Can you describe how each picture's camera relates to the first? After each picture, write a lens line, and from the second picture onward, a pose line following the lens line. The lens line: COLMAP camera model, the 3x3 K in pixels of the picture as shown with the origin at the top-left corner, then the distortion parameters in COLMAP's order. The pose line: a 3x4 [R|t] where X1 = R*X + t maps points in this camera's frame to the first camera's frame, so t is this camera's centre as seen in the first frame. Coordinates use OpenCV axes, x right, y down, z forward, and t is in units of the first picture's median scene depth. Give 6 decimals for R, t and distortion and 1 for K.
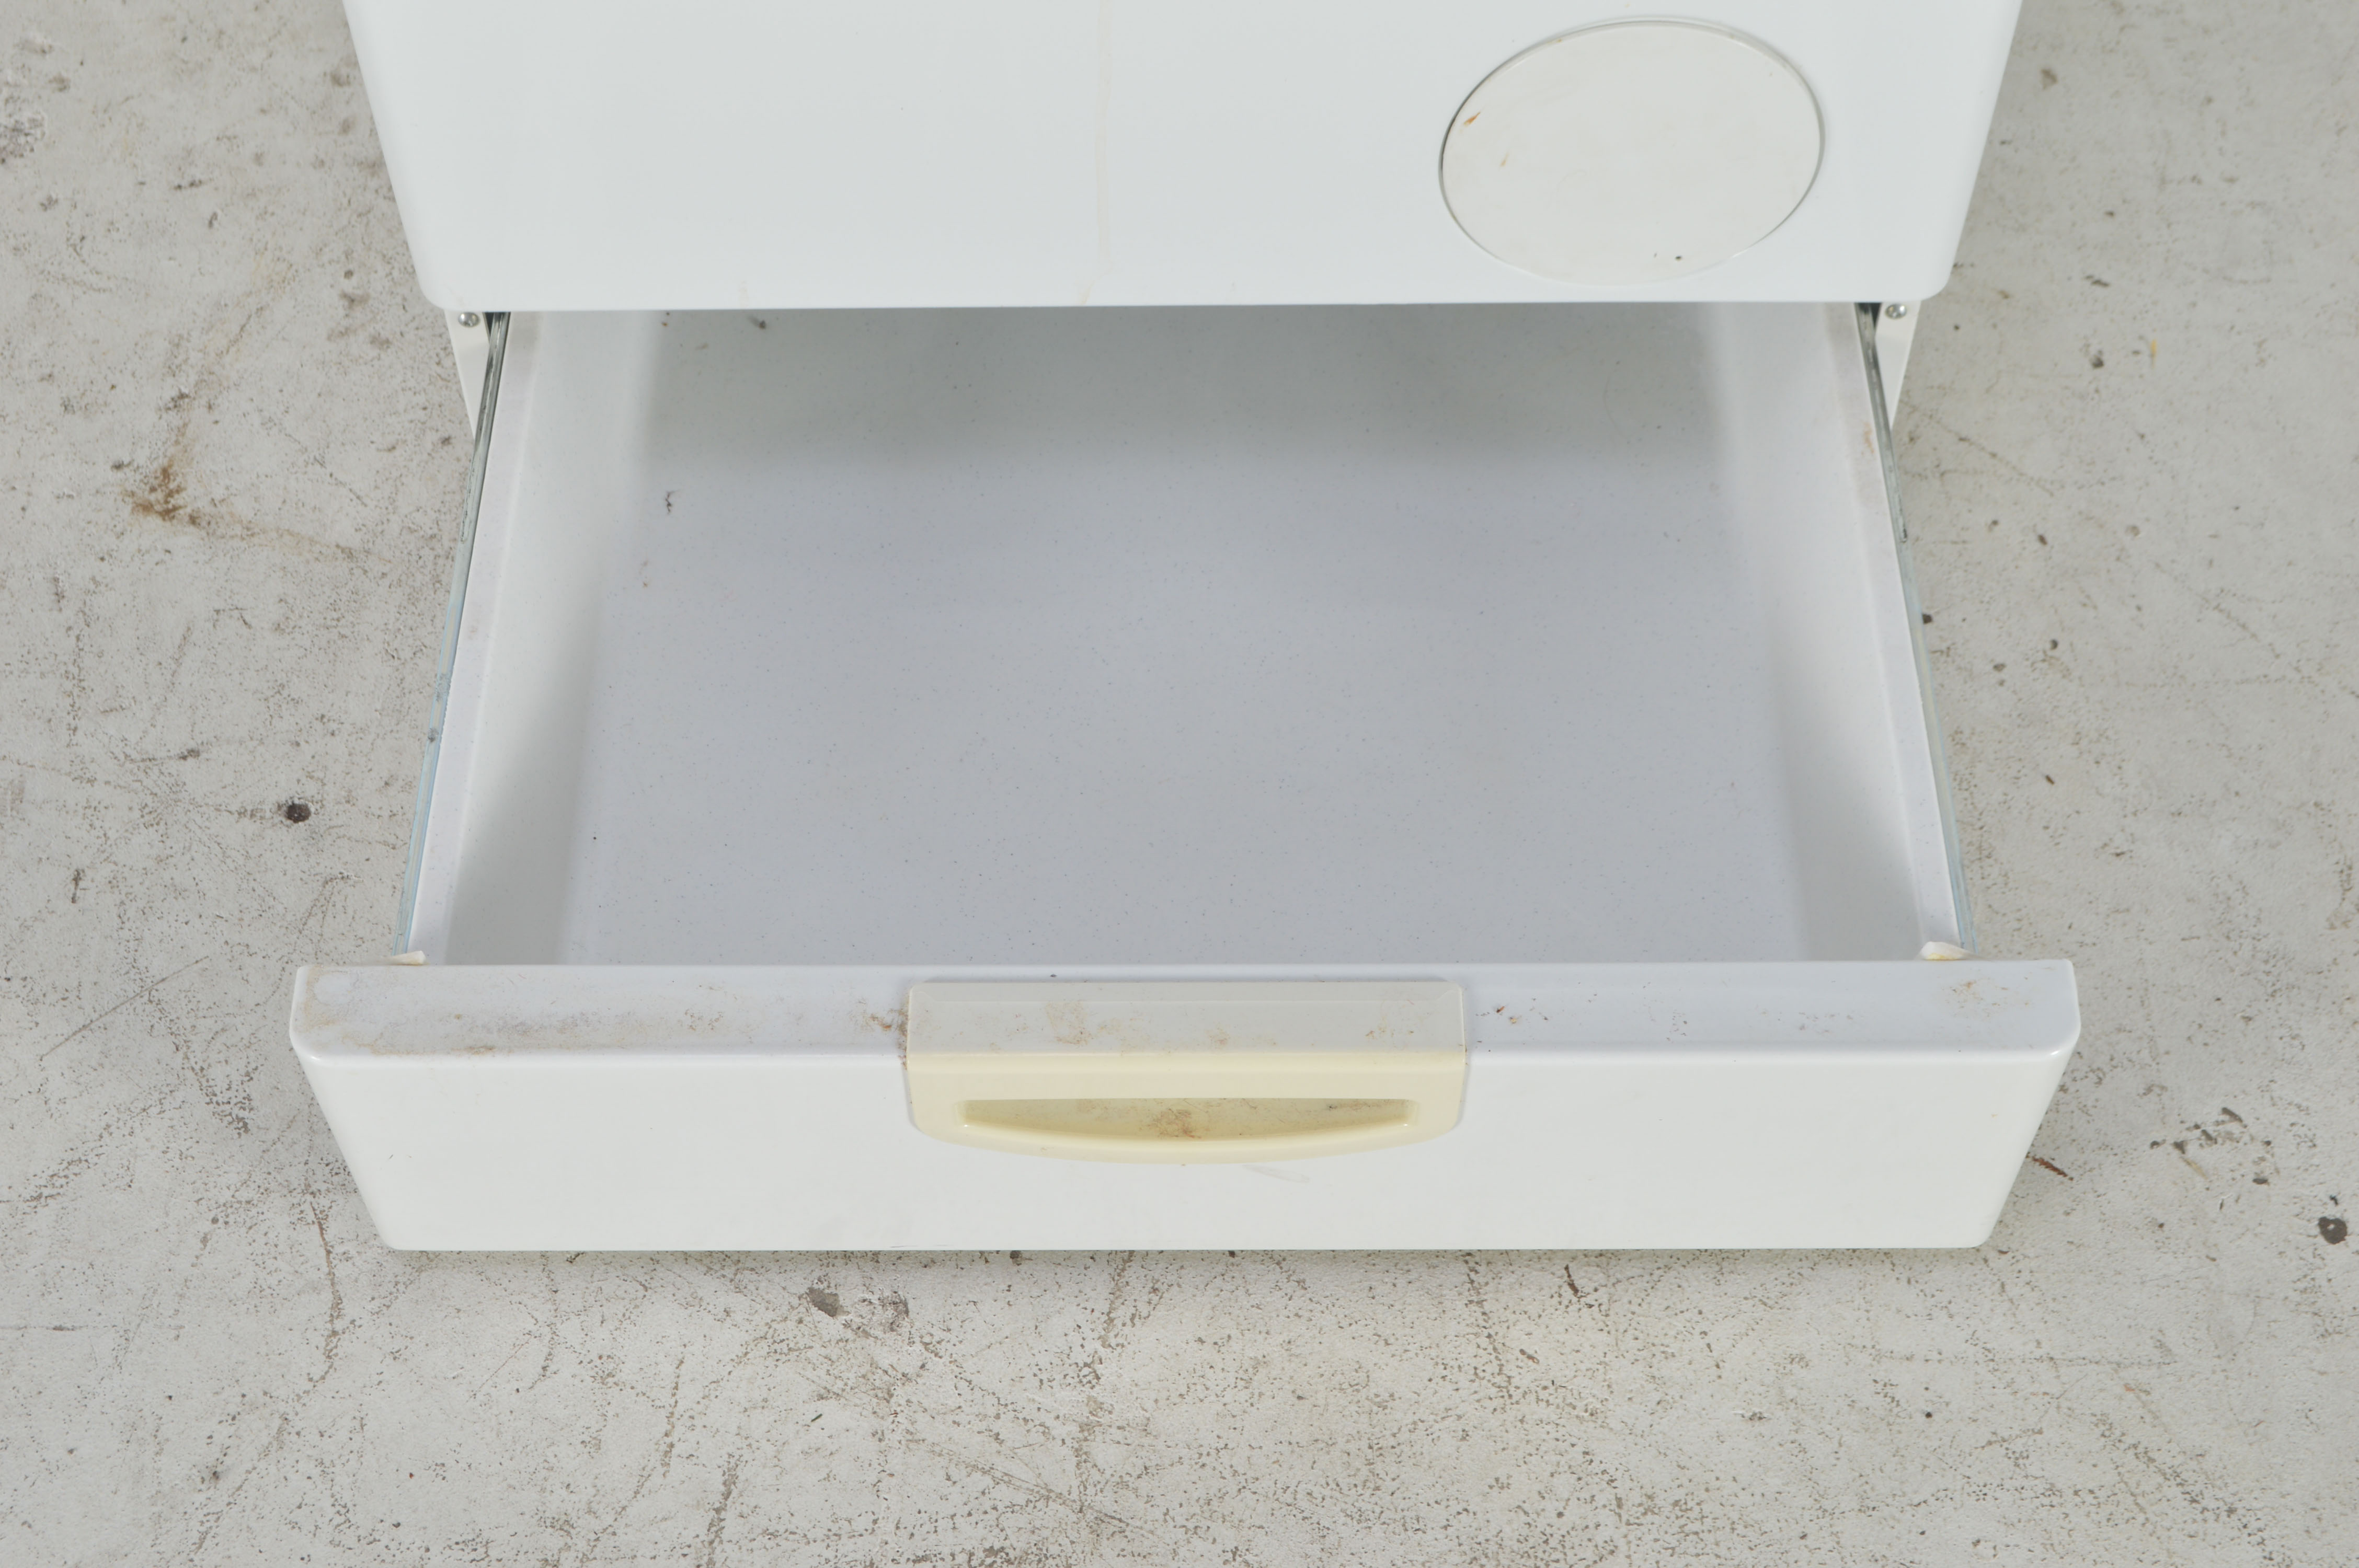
lens RADIAL K [[3561.6, 0, 1177.1], [0, 3561.6, 783.1], [0, 0, 1]] dist [-0.009557, 0.000000]
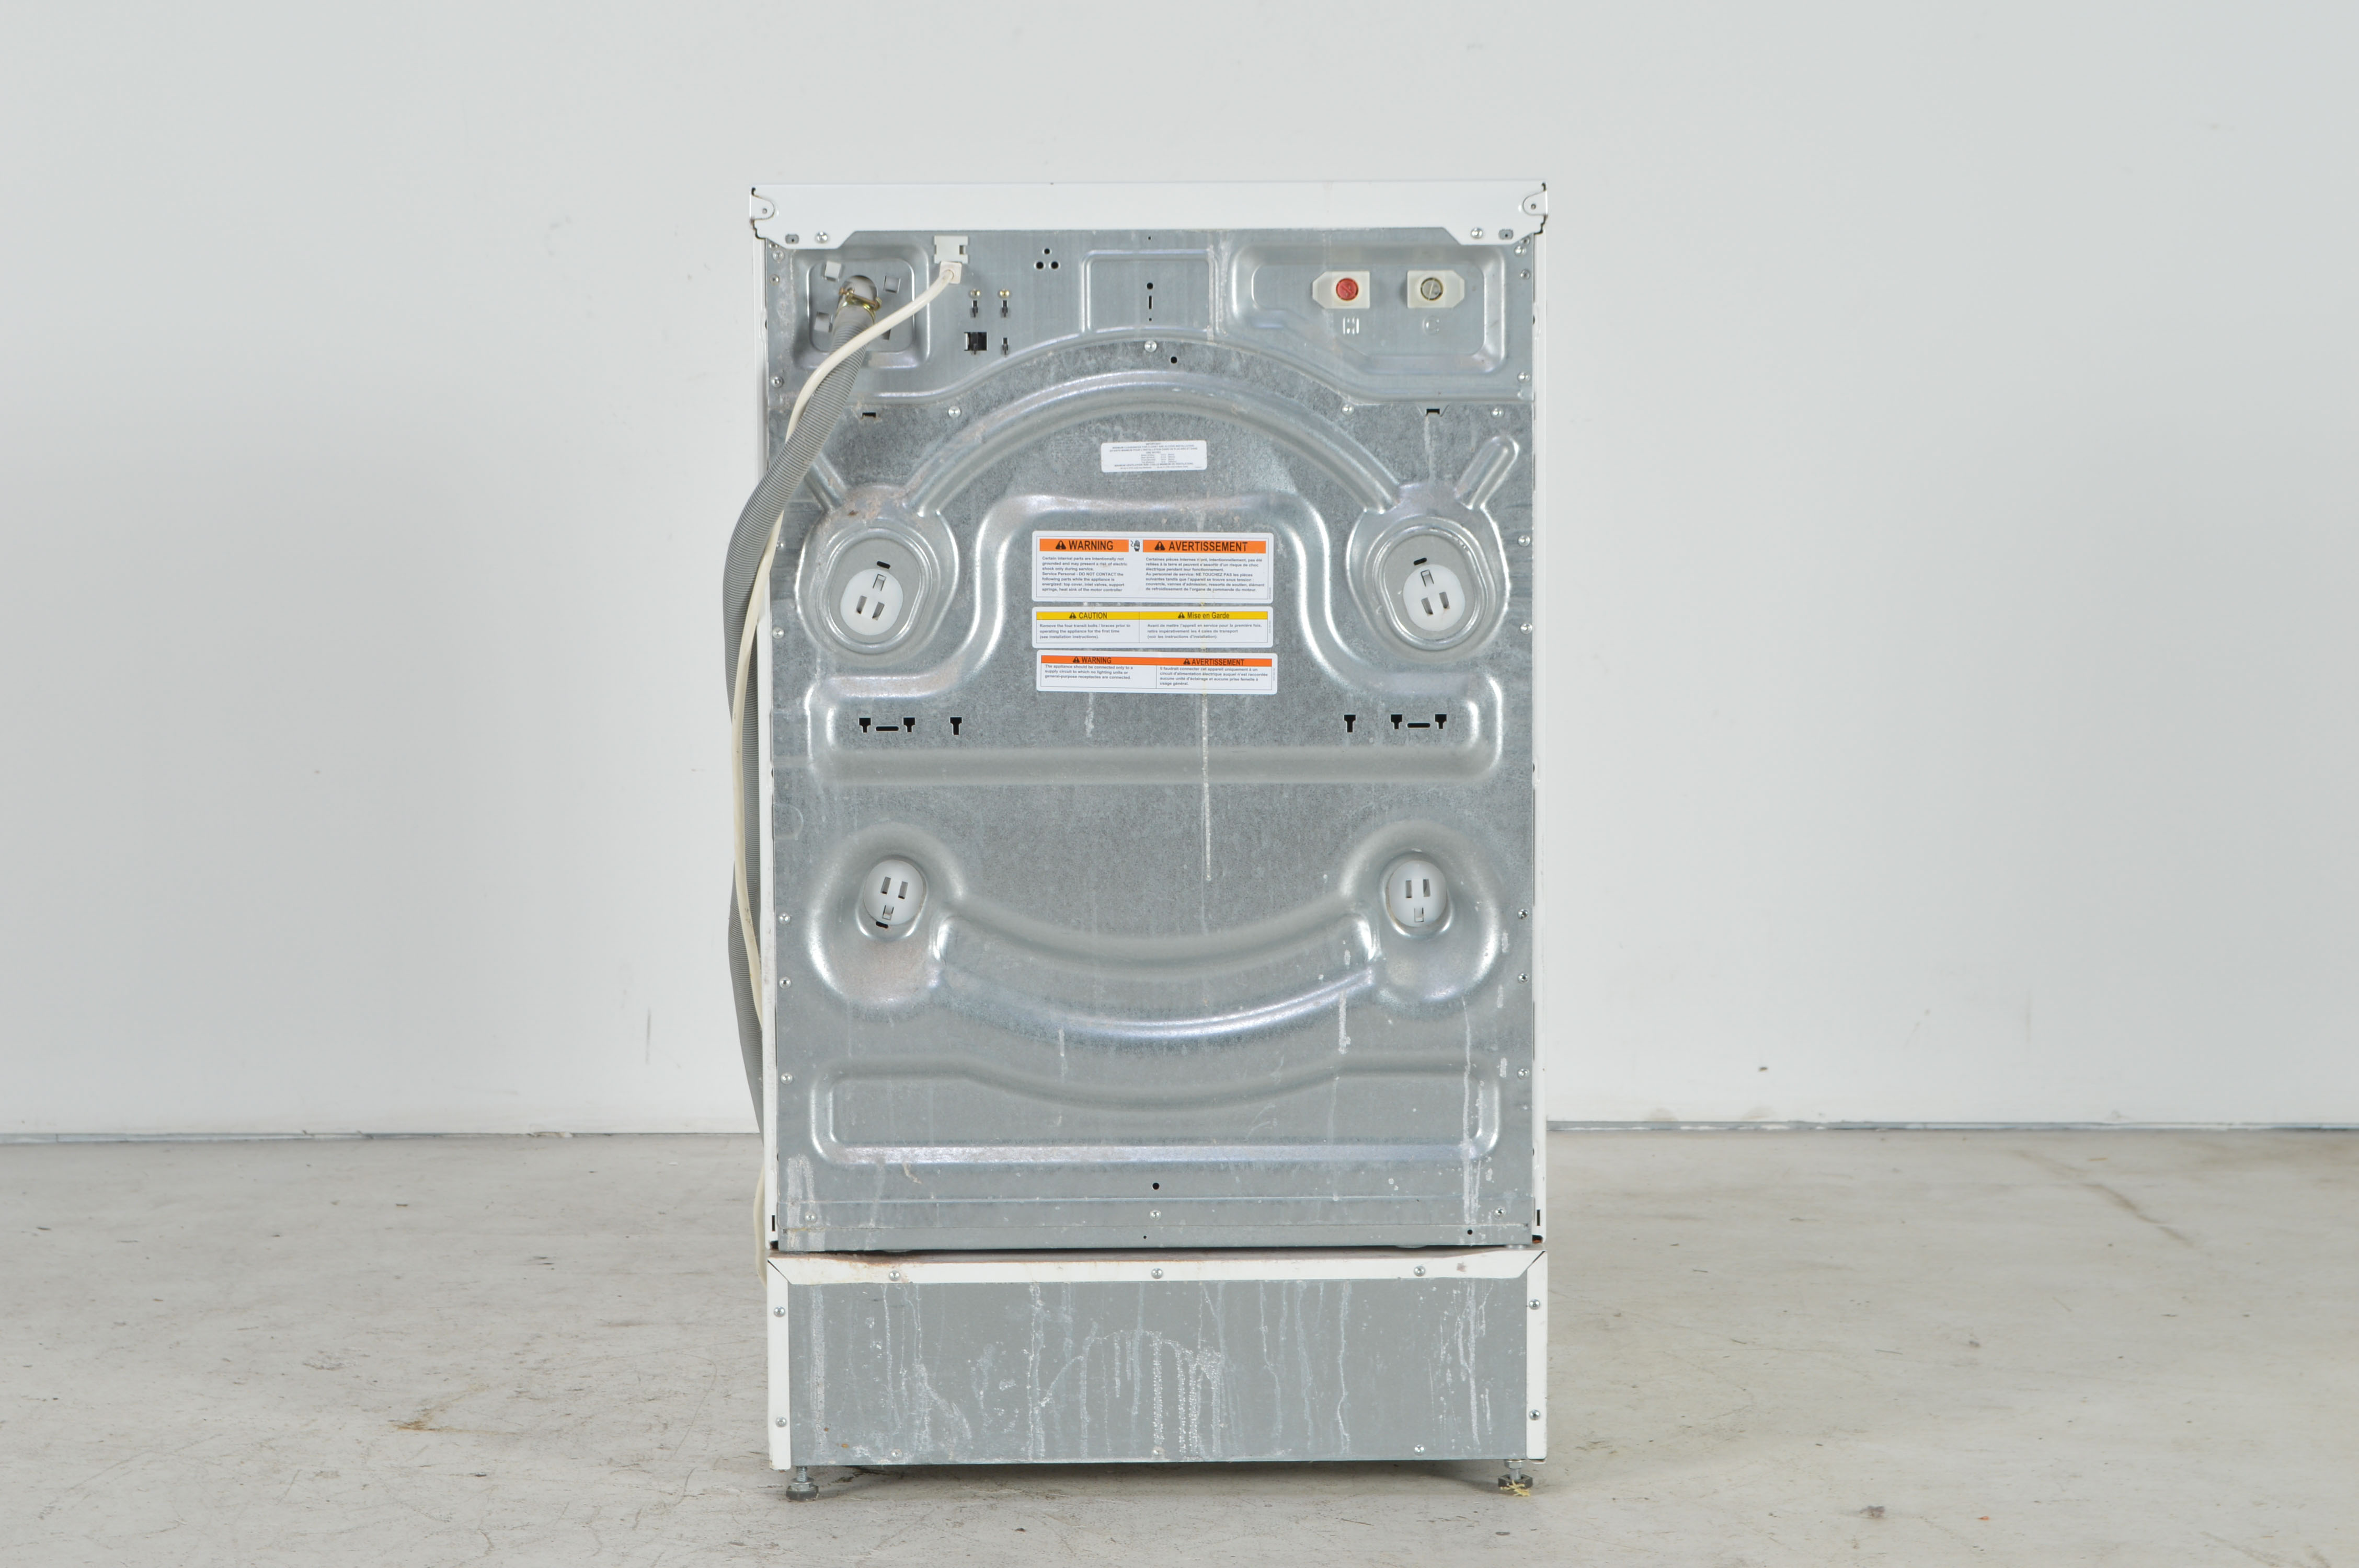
lens RADIAL K [[4526.1, 0, 1185.8], [0, 4526.1, 771.4], [0, 0, 1]] dist [0.024196, 0.000000]
pose [[0.999675, -0.003253, -0.025291, 0.181882], [-0.016430, 0.676312, -0.736432, 1.435321], [0.019501, 0.736608, 0.676039, -0.857594]]
